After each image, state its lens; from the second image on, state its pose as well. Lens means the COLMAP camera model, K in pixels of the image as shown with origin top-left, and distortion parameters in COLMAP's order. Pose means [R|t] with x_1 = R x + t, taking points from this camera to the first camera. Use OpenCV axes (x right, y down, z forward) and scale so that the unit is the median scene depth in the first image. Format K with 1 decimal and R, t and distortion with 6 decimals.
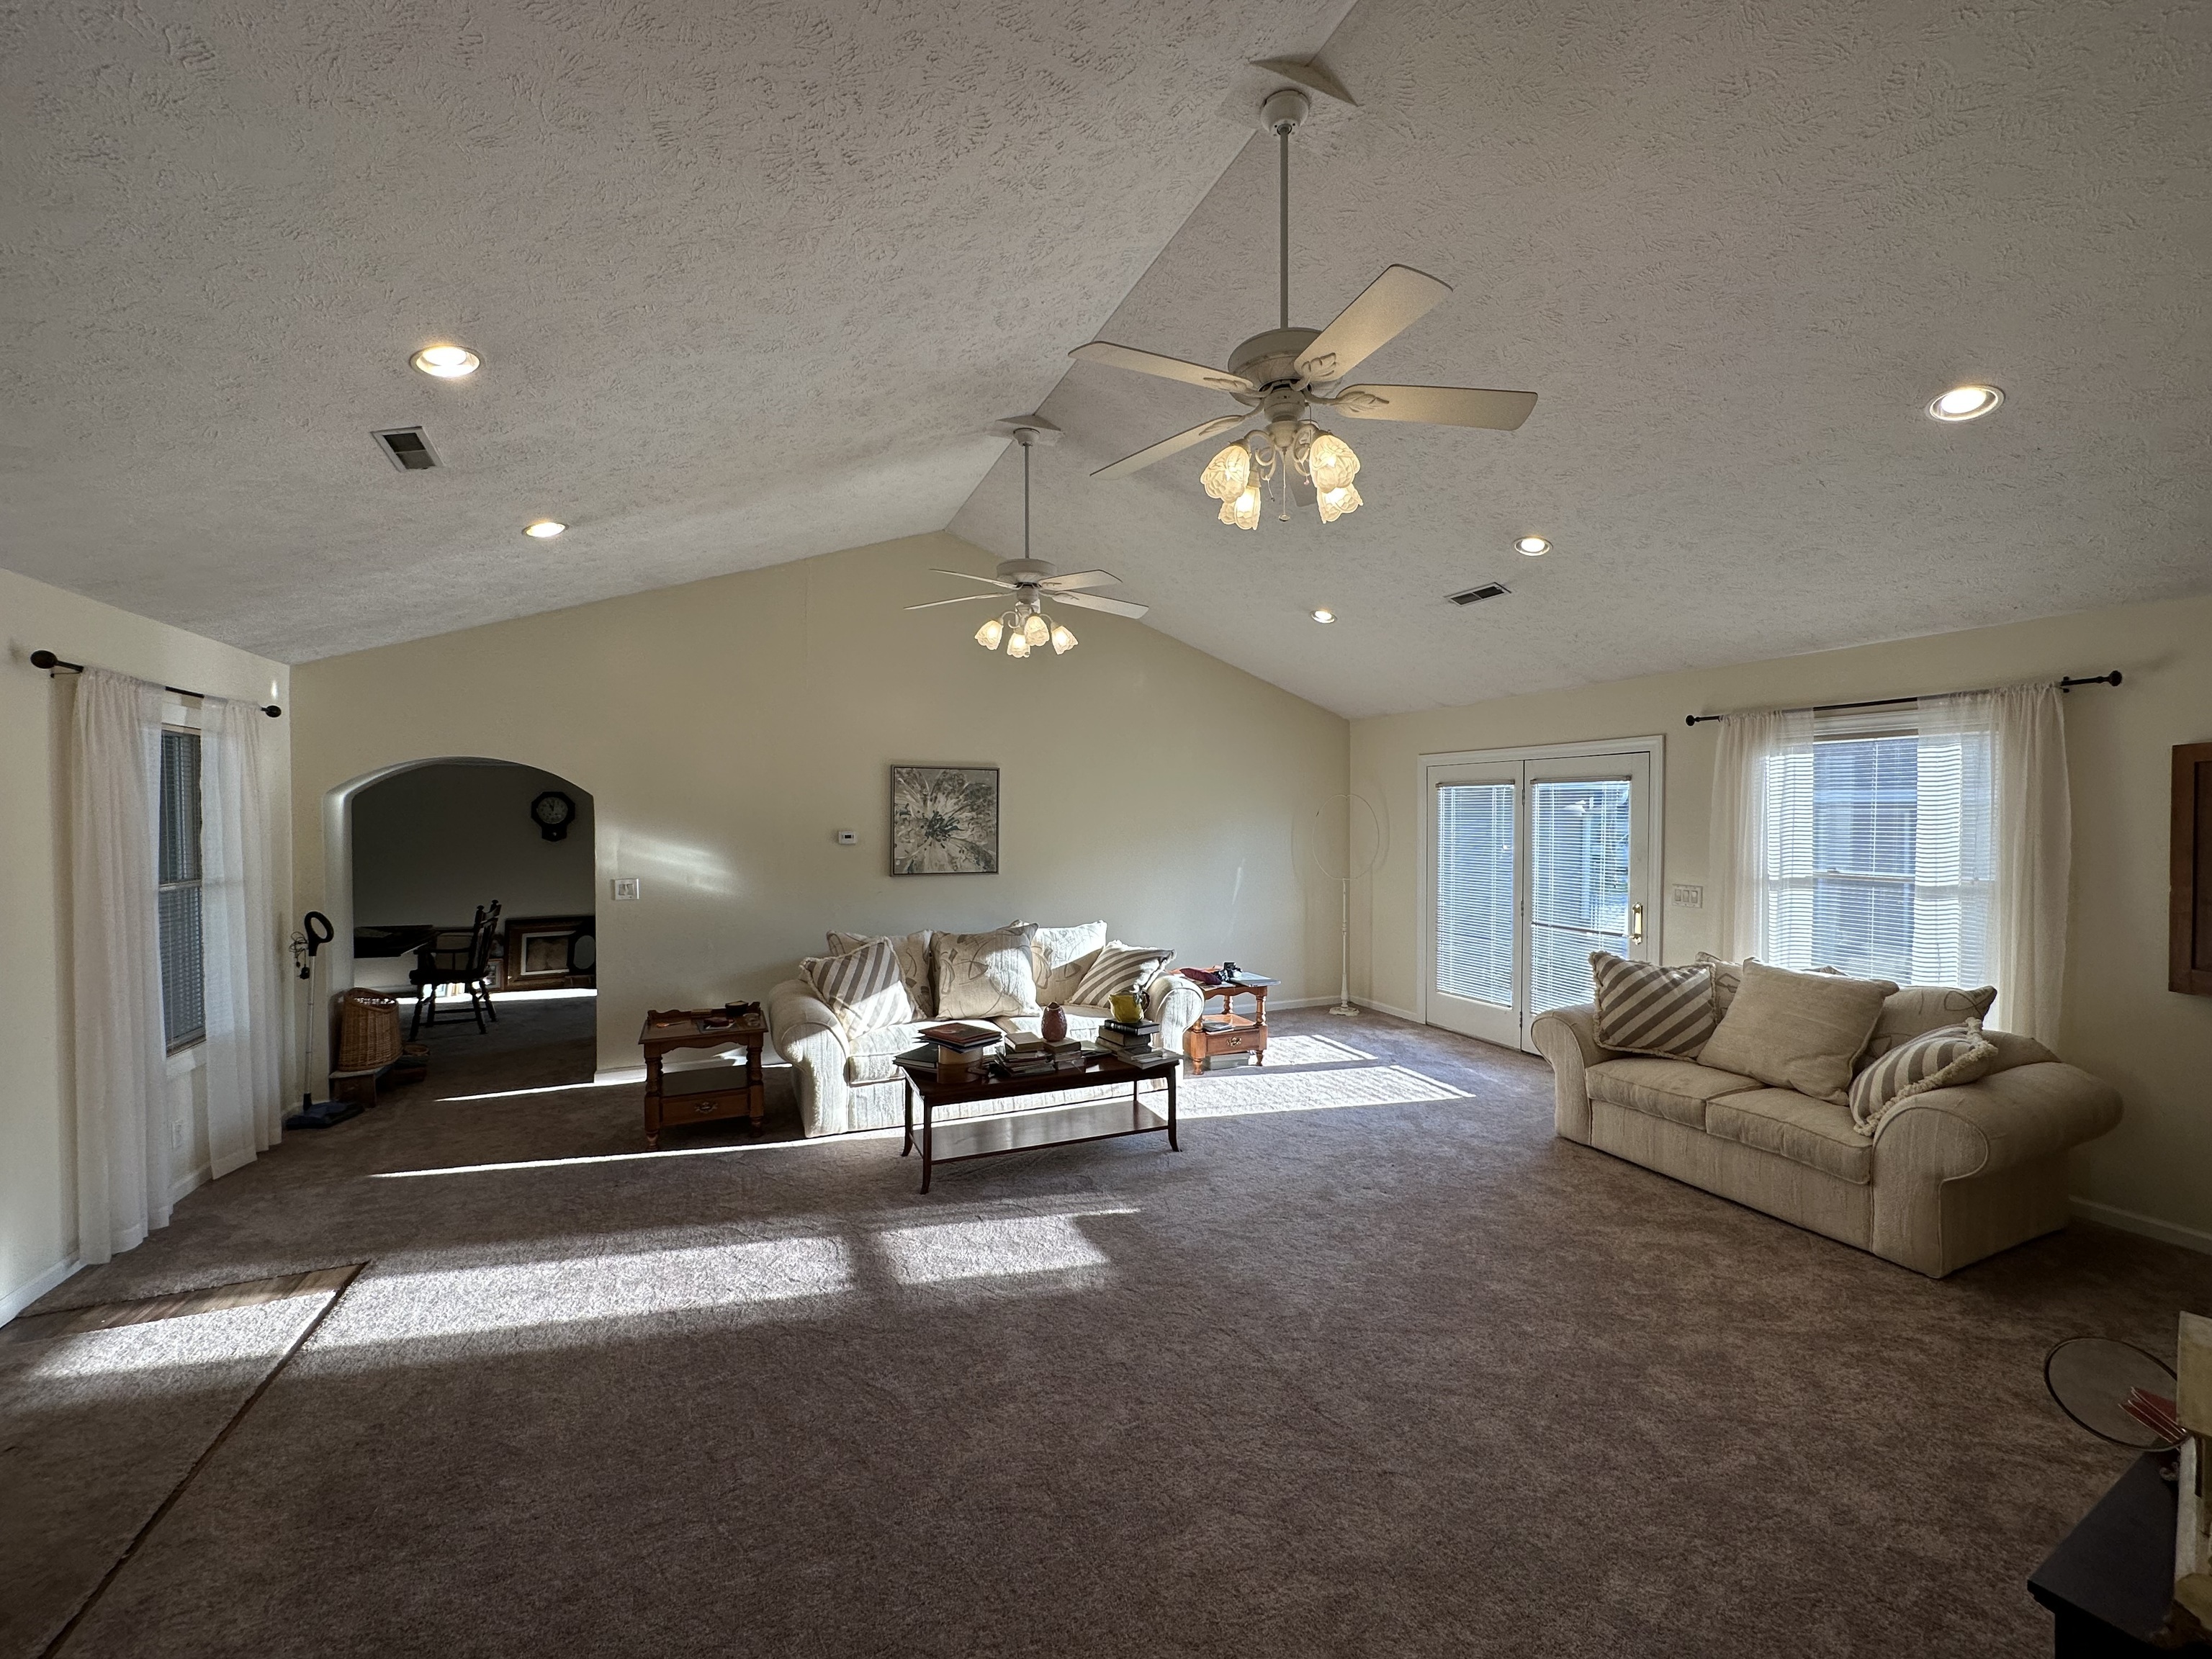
lens RADIAL K [[879.7, 0, 1106.0], [0, 879.7, 829.5], [0, 0, 1]] dist [-0.000171, -0.000020]
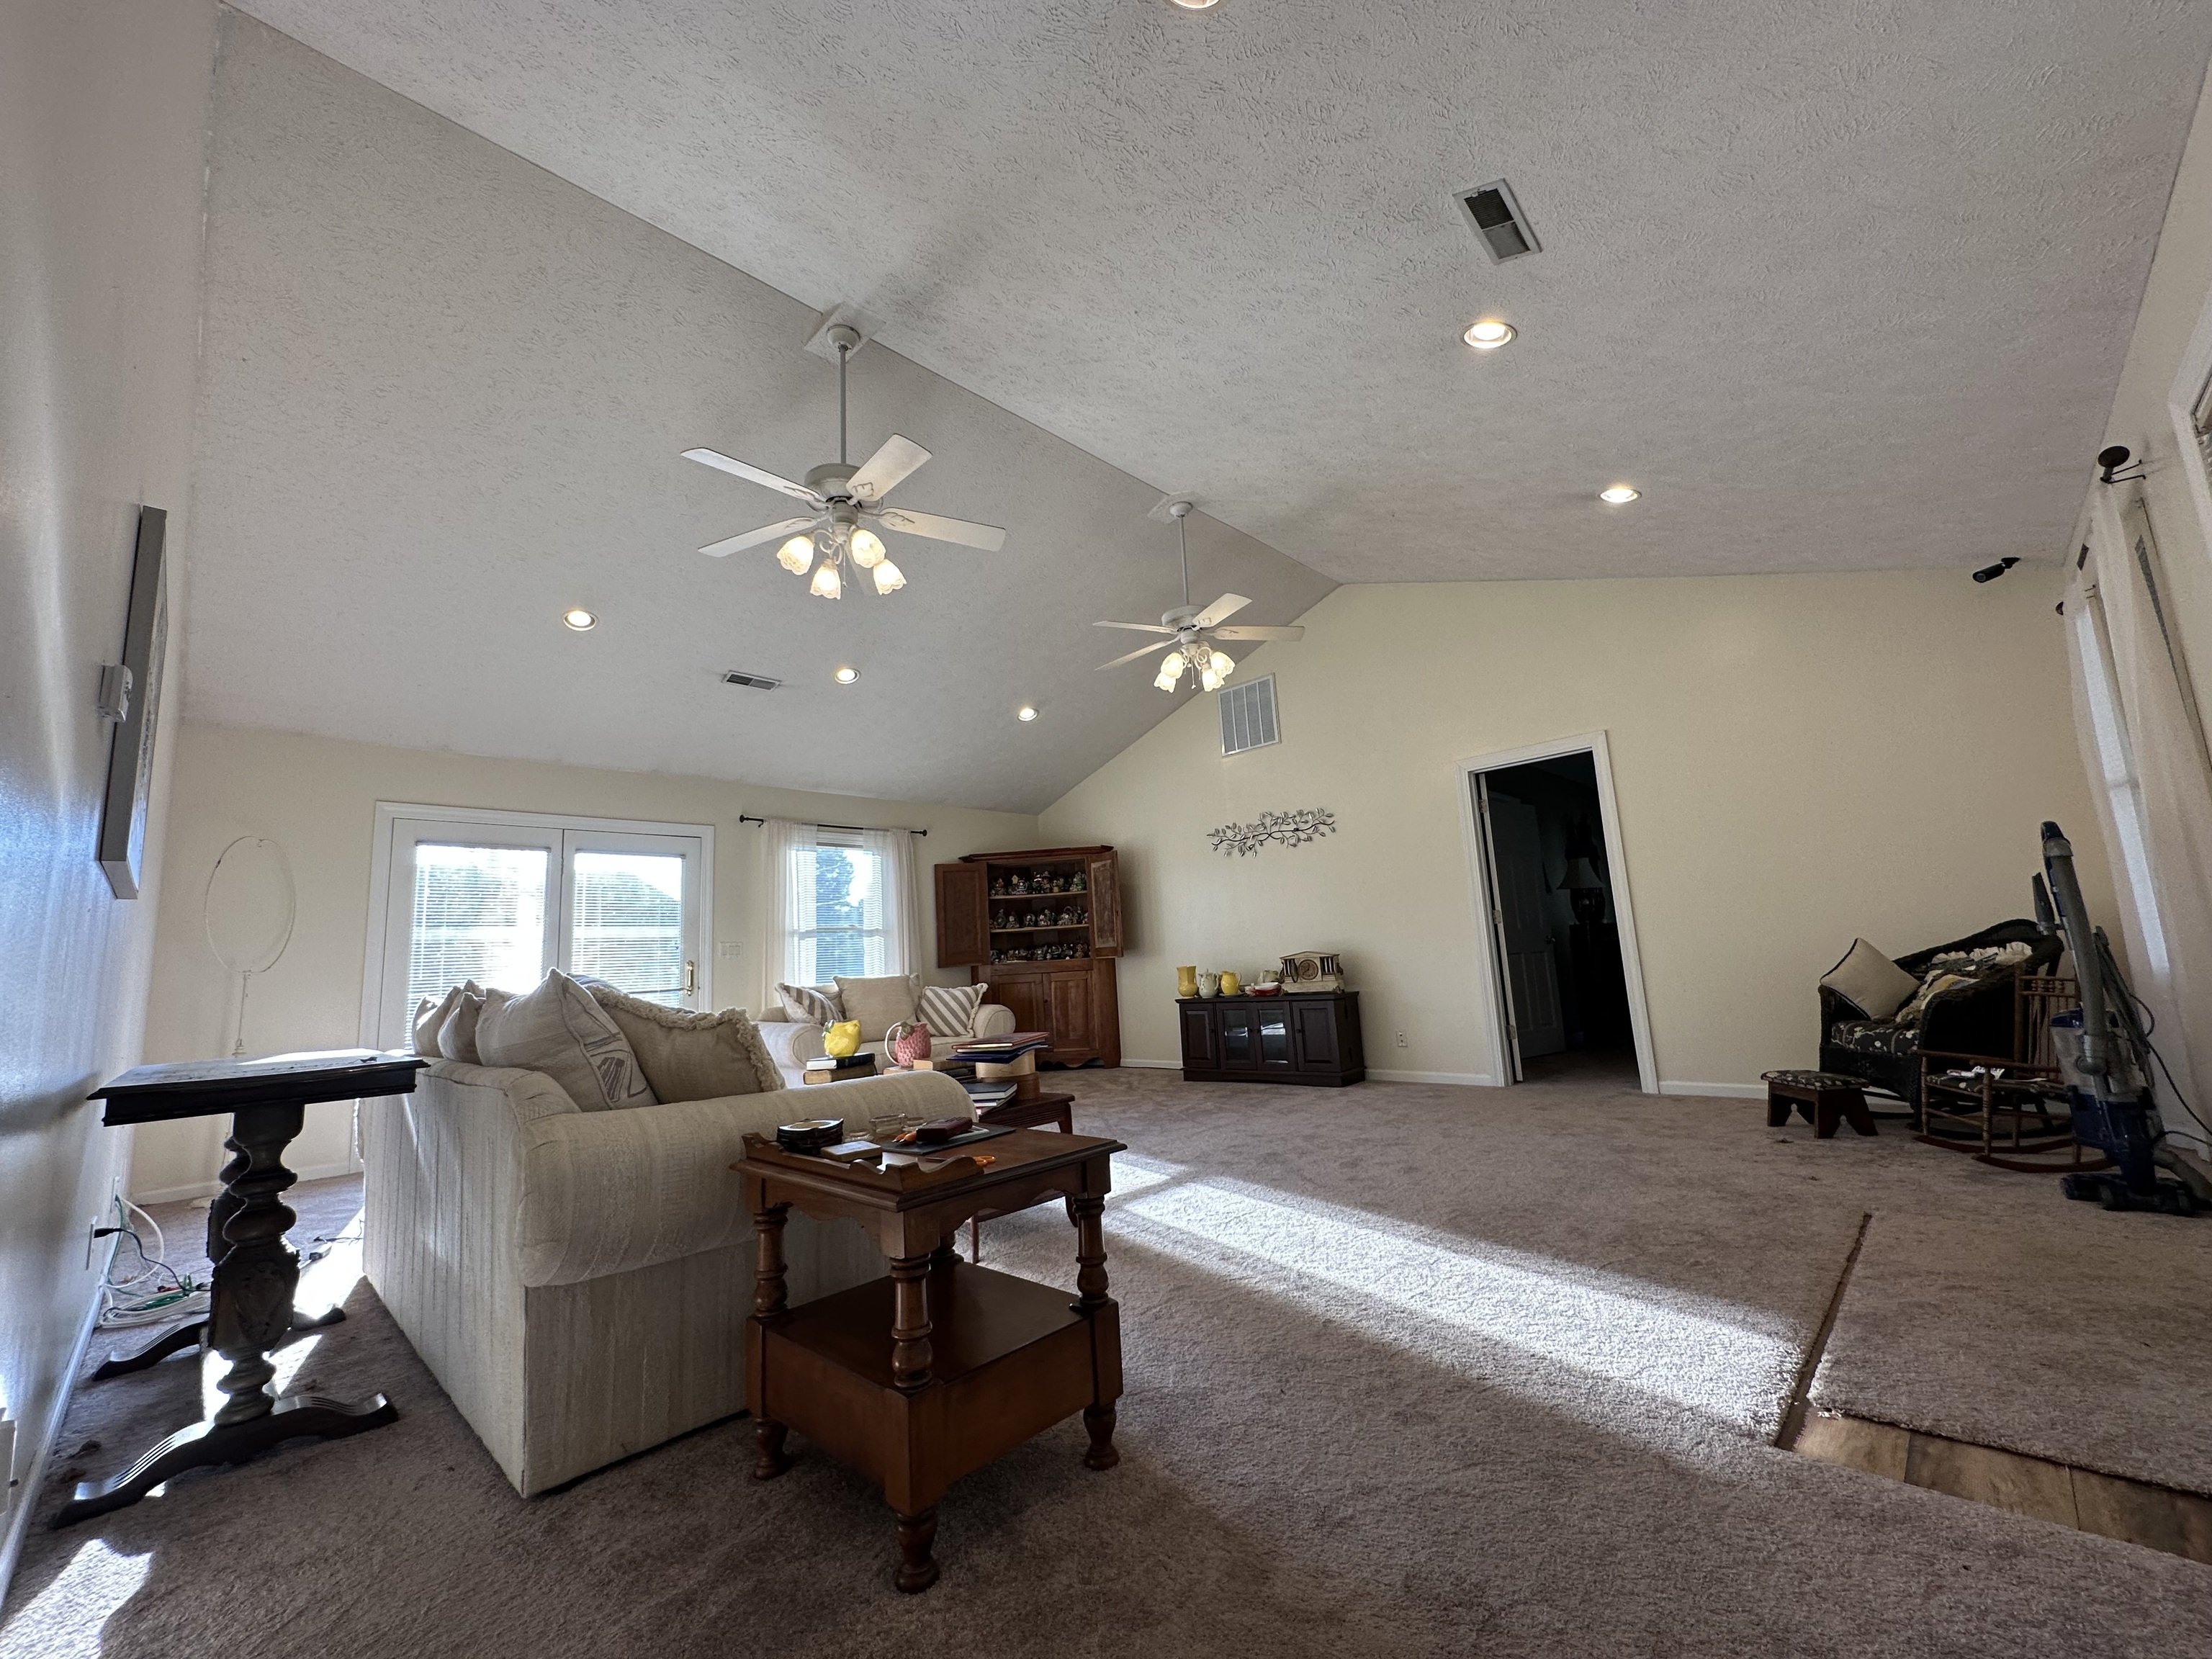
lens RADIAL K [[879.7, 0, 1106.0], [0, 879.7, 829.5], [0, 0, 1]] dist [-0.000171, -0.000020]
pose [[-0.382100, 0.161807, 0.909845, -0.911695], [0.072749, 0.986763, -0.144934, 0.151280], [-0.921253, 0.010811, -0.388814, 1.180225]]
